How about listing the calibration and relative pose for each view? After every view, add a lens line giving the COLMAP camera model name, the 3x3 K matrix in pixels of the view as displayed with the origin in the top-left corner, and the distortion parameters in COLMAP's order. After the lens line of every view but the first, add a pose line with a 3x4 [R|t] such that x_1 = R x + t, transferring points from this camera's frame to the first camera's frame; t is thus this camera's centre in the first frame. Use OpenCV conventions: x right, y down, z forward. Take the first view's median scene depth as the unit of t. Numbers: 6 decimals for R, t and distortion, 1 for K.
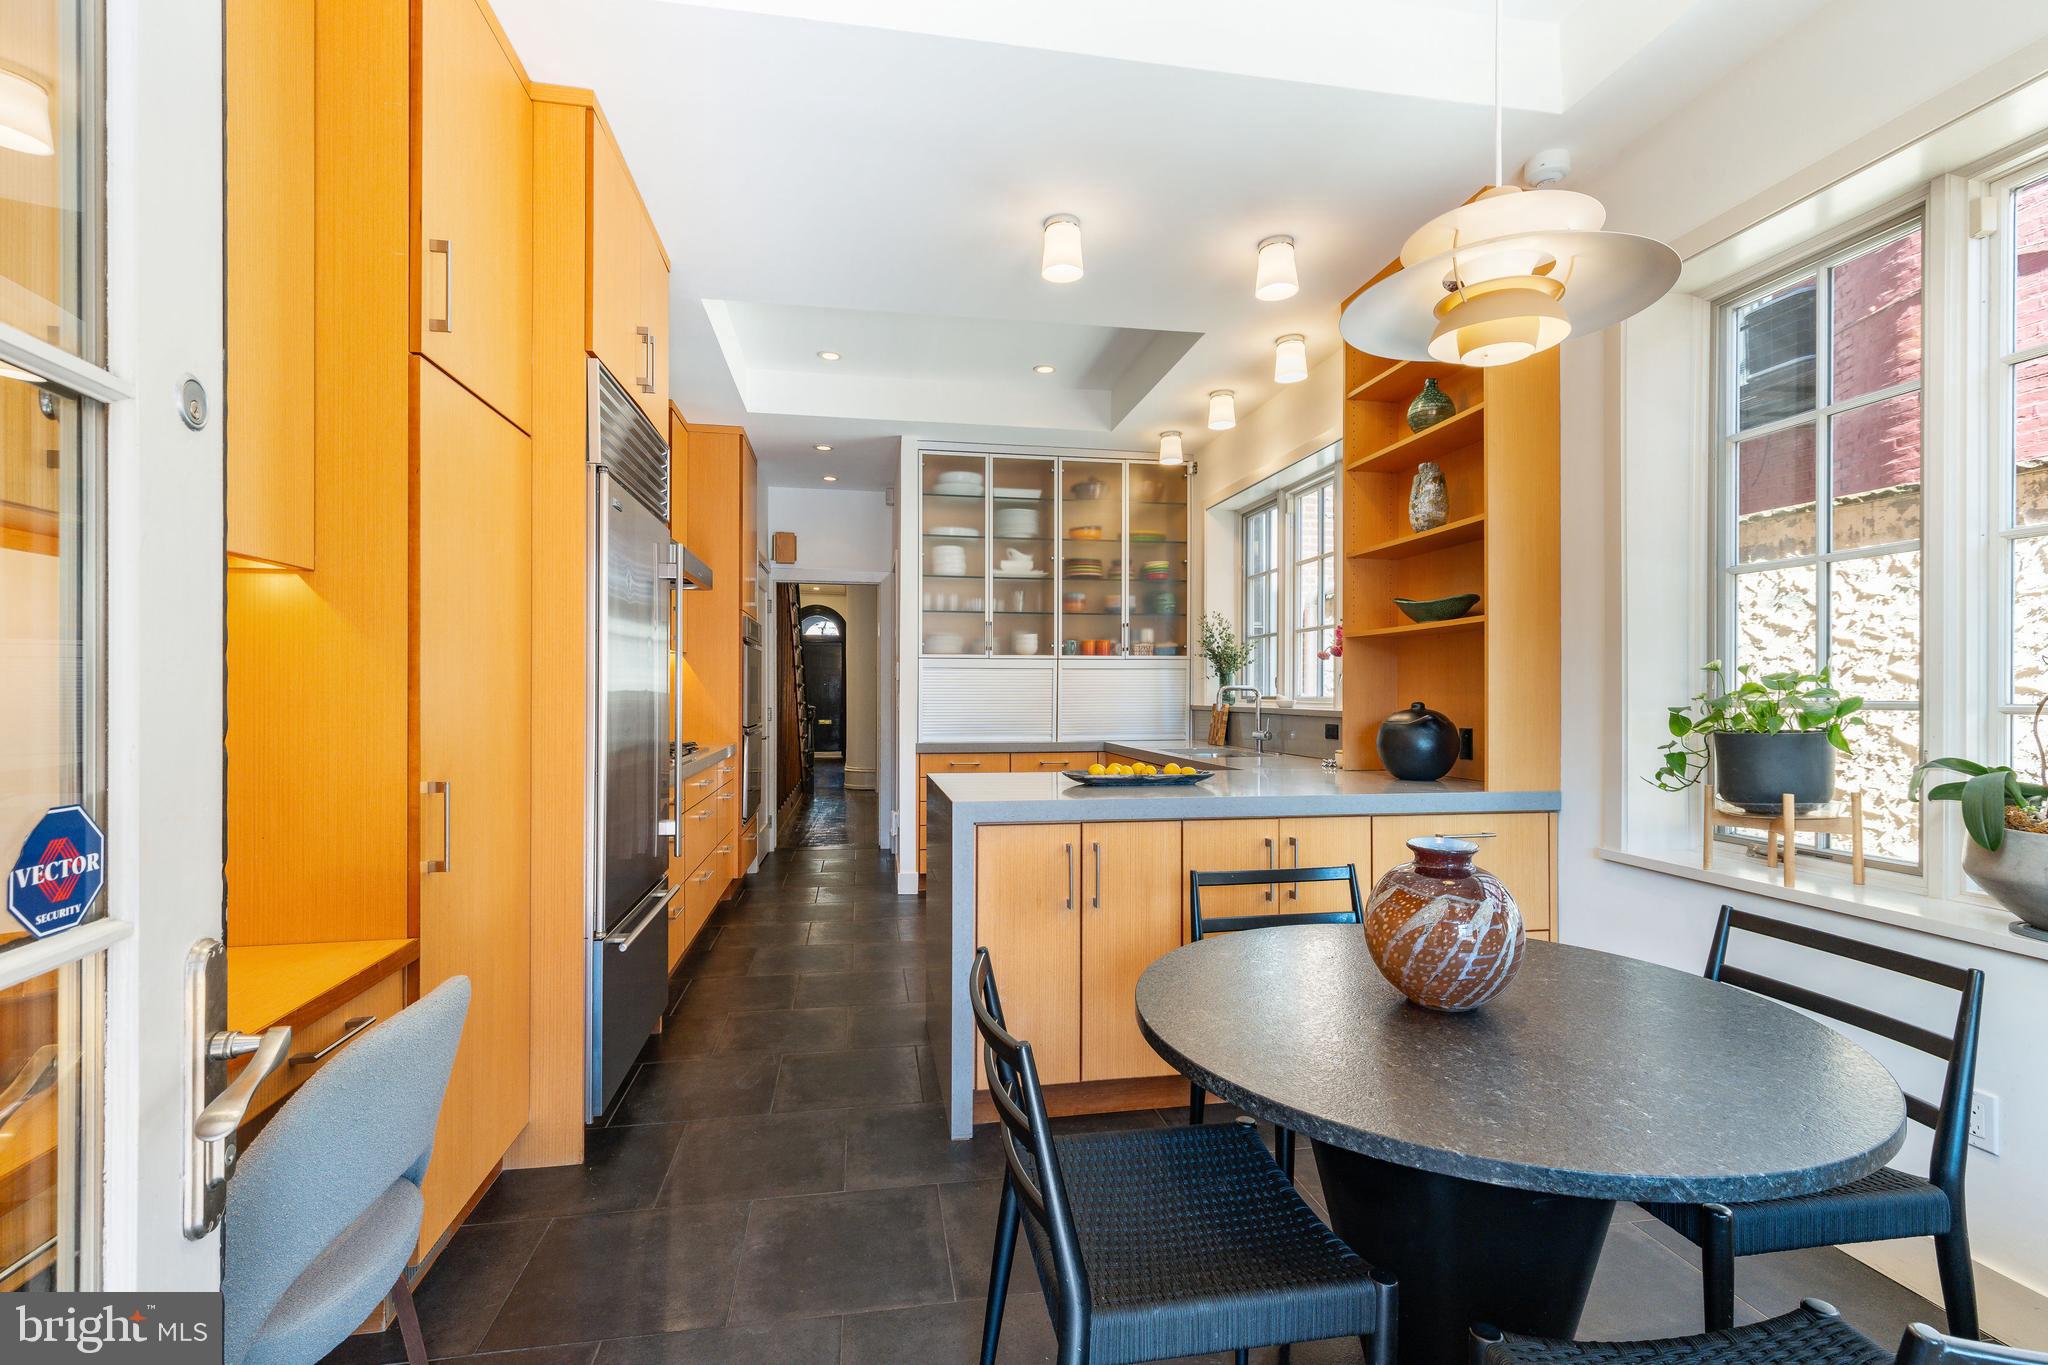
lens RADIAL K [[925.4, 0, 1010.2], [0, 925.4, 689.2], [0, 0, 1]] dist [0.006869, -0.001397]
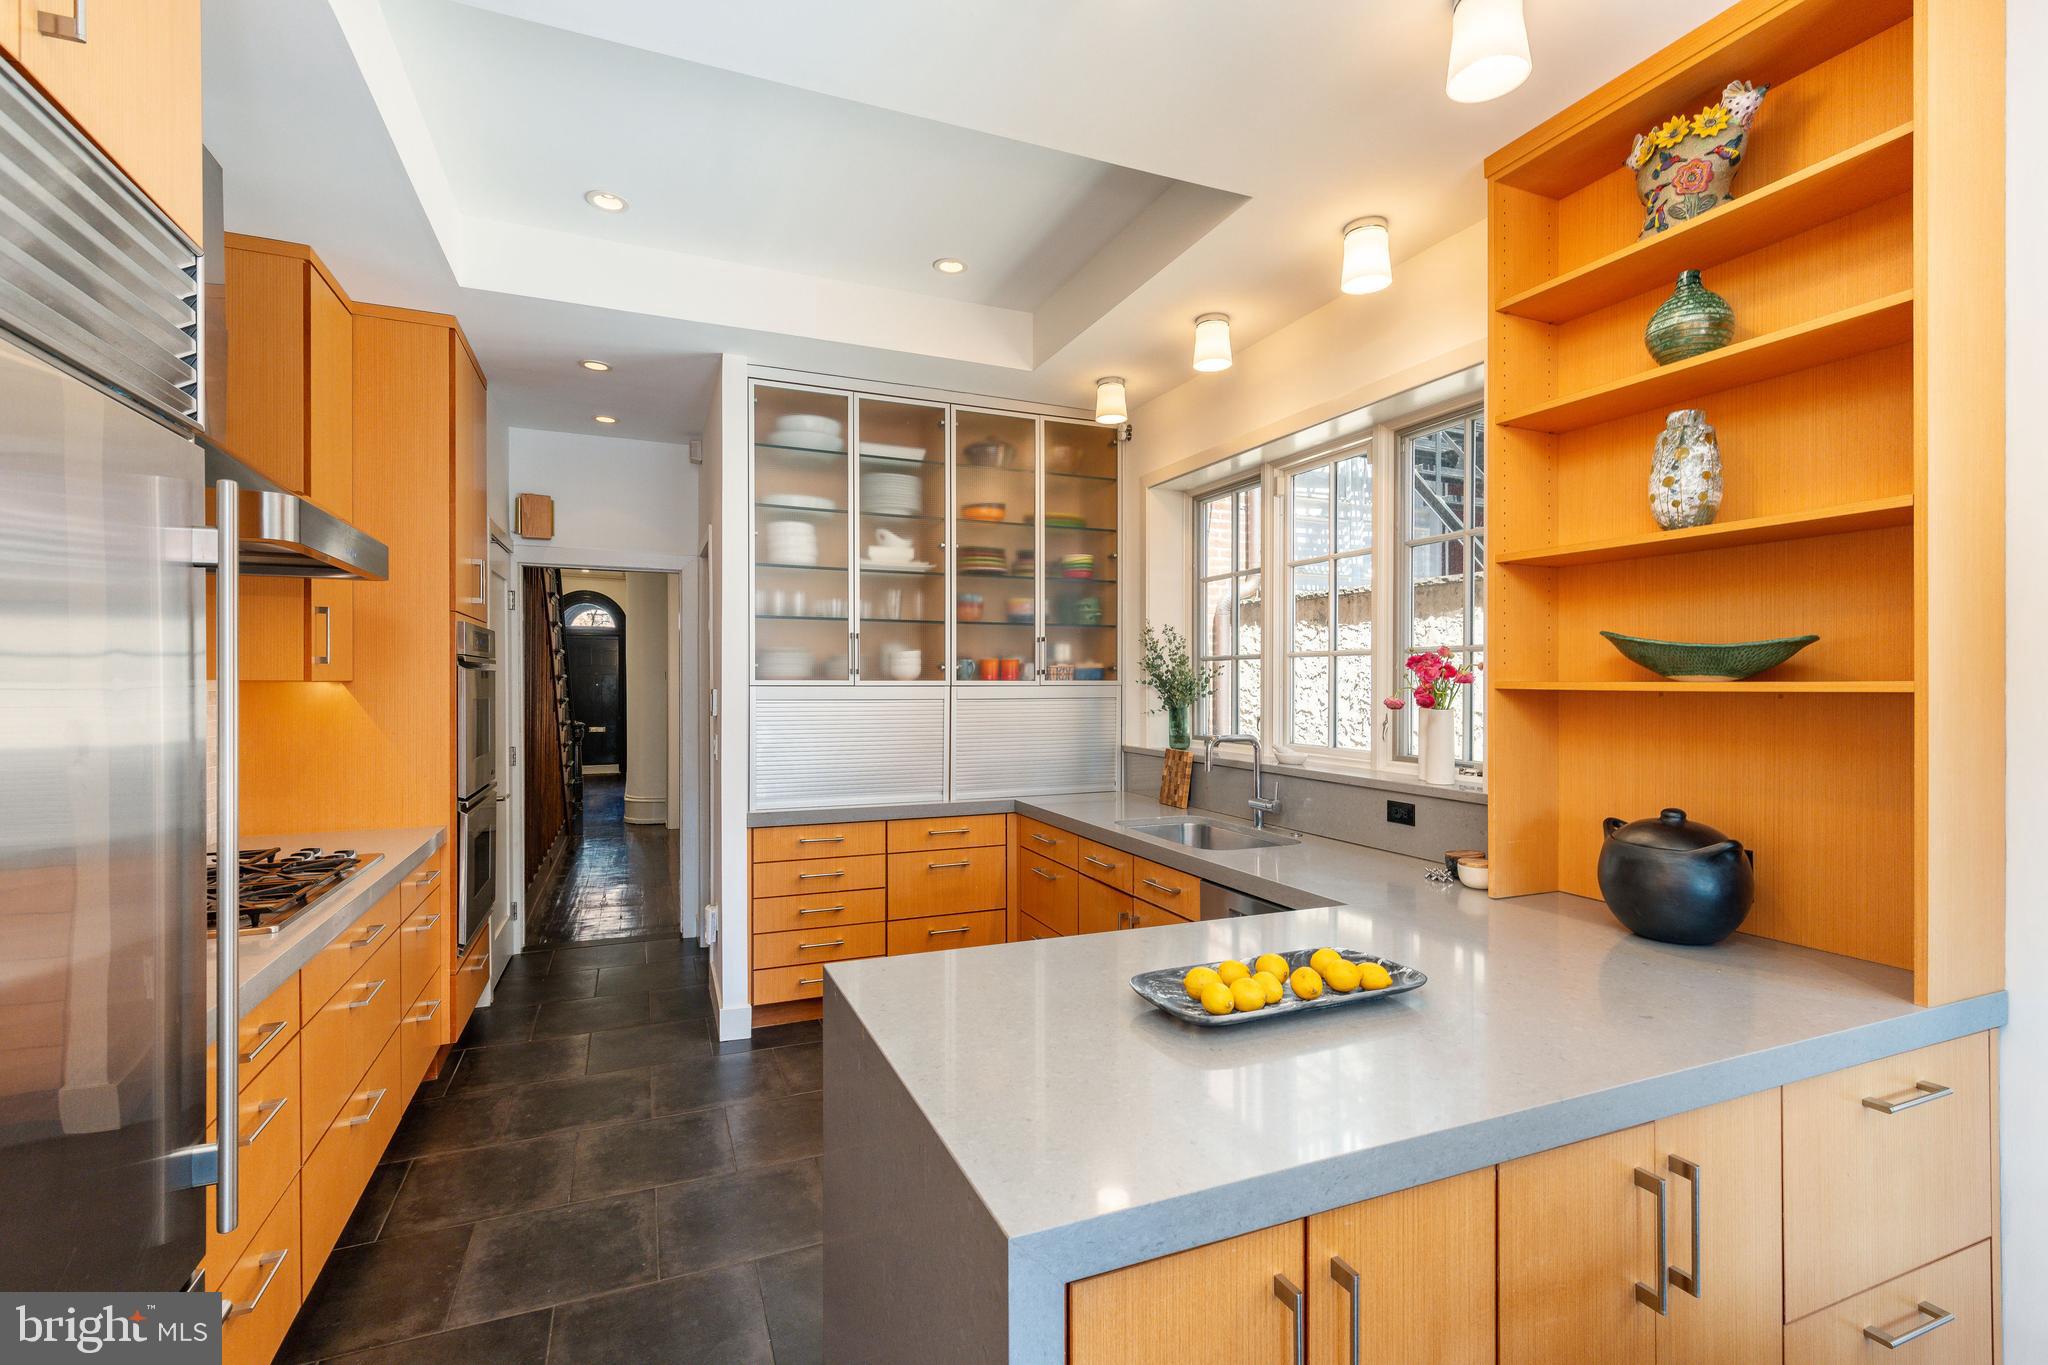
lens RADIAL K [[925.4, 0, 1030.4], [0, 925.4, 689.7], [0, 0, 1]] dist [0.006869, -0.001397]
pose [[0.971040, -0.002731, 0.238900, -0.059551], [-0.000553, 0.999906, 0.013677, -0.039040], [-0.238915, -0.013413, 0.970948, 0.282286]]
